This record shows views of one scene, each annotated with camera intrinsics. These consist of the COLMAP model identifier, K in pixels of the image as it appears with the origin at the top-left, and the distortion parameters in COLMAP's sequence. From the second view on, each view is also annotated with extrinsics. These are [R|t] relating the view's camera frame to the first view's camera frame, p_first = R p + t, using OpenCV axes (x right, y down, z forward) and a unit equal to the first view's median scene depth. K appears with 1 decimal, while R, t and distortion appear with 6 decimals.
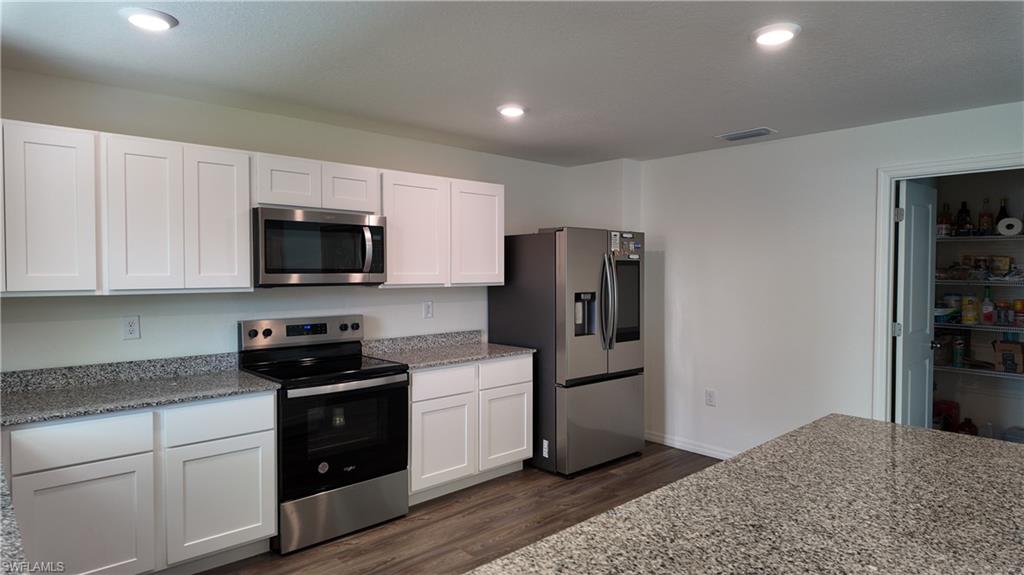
lens RADIAL K [[599.1, 0, 508.7], [0, 599.1, 284.3], [0, 0, 1]] dist [0.052560, -0.020322]
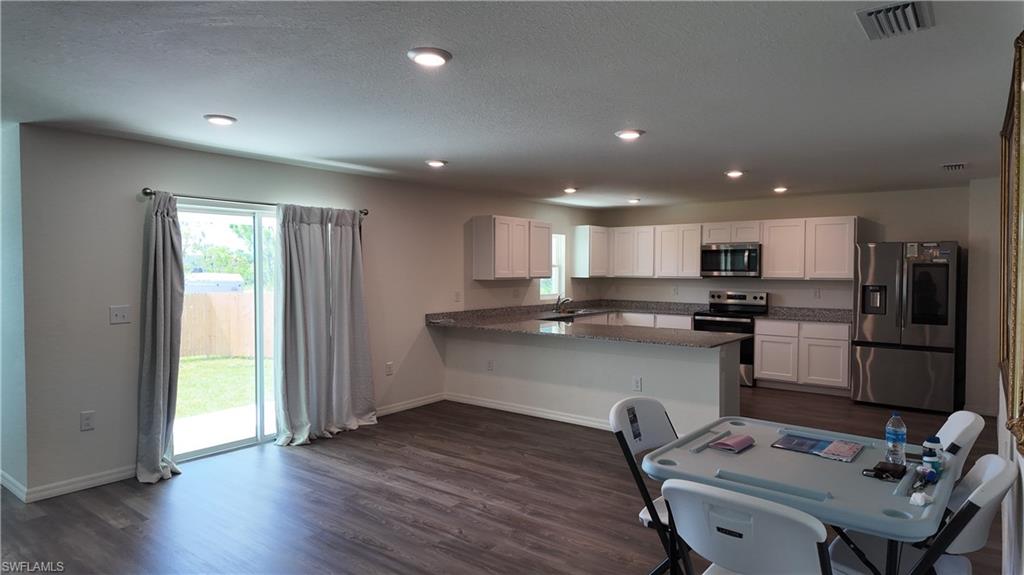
lens RADIAL K [[599.1, 0, 505.5], [0, 599.1, 287.5], [0, 0, 1]] dist [0.052560, -0.020322]
pose [[0.147627, 0.030503, -0.988573, 1.754641], [-0.027107, 0.999274, 0.026785, 0.003418], [0.988672, 0.022844, 0.148347, -0.163745]]
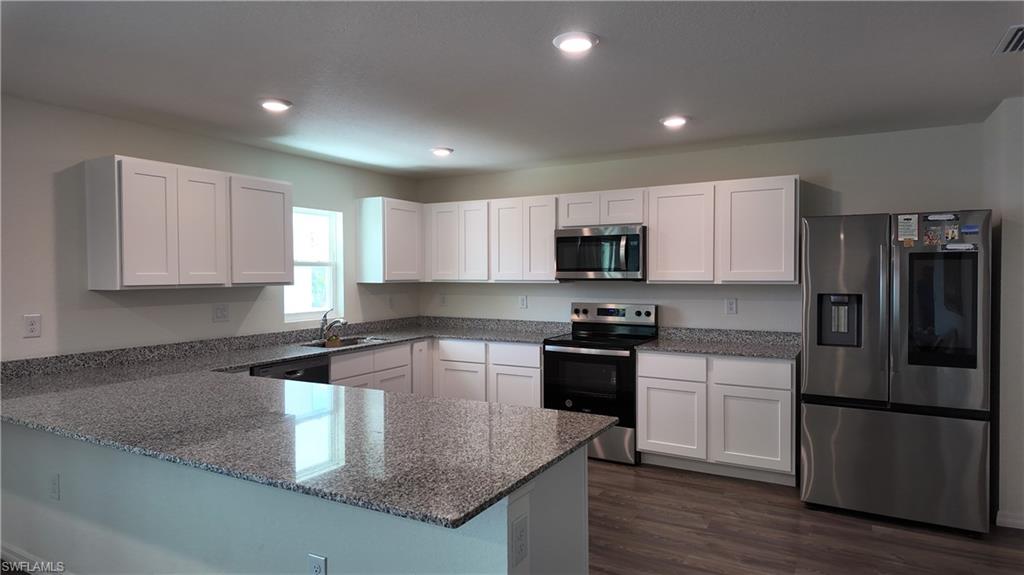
lens RADIAL K [[599.1, 0, 505.1], [0, 599.1, 289.9], [0, 0, 1]] dist [0.052560, -0.020322]
pose [[0.292765, 0.026613, -0.955814, 0.923961], [-0.019287, 0.999574, 0.021924, -0.001898], [0.955990, 0.012016, 0.293153, 0.373343]]
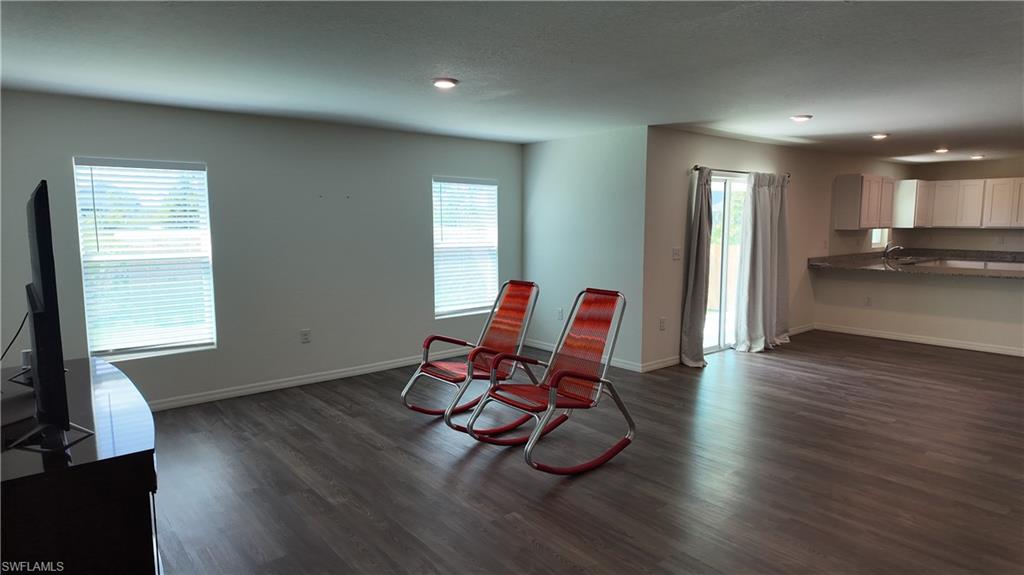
lens RADIAL K [[599.1, 0, 518.3], [0, 599.1, 288.5], [0, 0, 1]] dist [0.052560, -0.020322]
pose [[-0.039819, 0.116364, -0.992408, 2.200421], [-0.029105, 0.992639, 0.117559, 0.018694], [0.998783, 0.033566, -0.036139, -1.105785]]
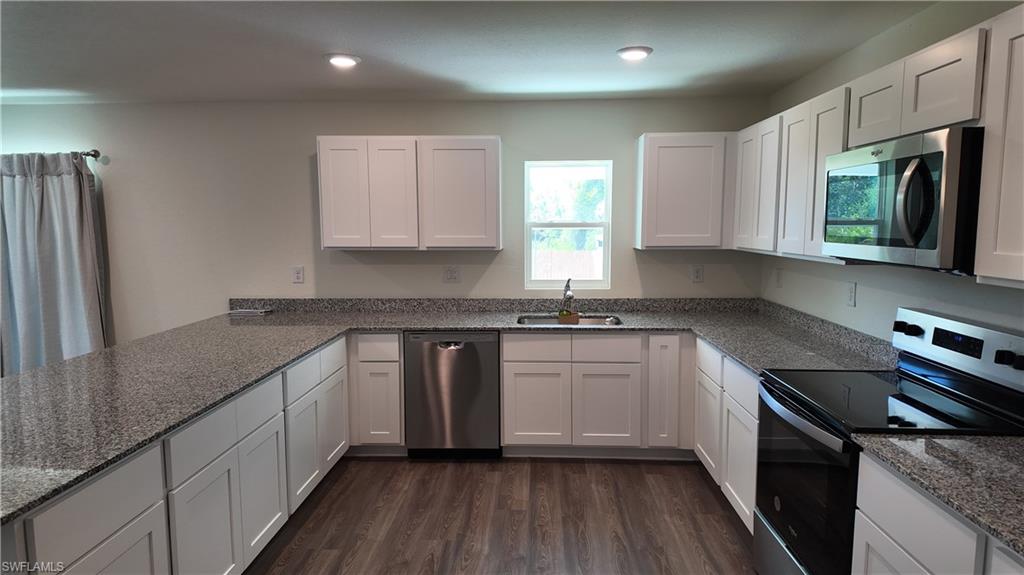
lens RADIAL K [[599.1, 0, 514.5], [0, 599.1, 285.5], [0, 0, 1]] dist [0.052560, -0.020322]
pose [[-0.711807, 0.074980, -0.698362, 0.388118], [-0.014210, 0.992545, 0.121048, -0.045637], [0.702232, 0.096087, -0.705435, 1.131884]]
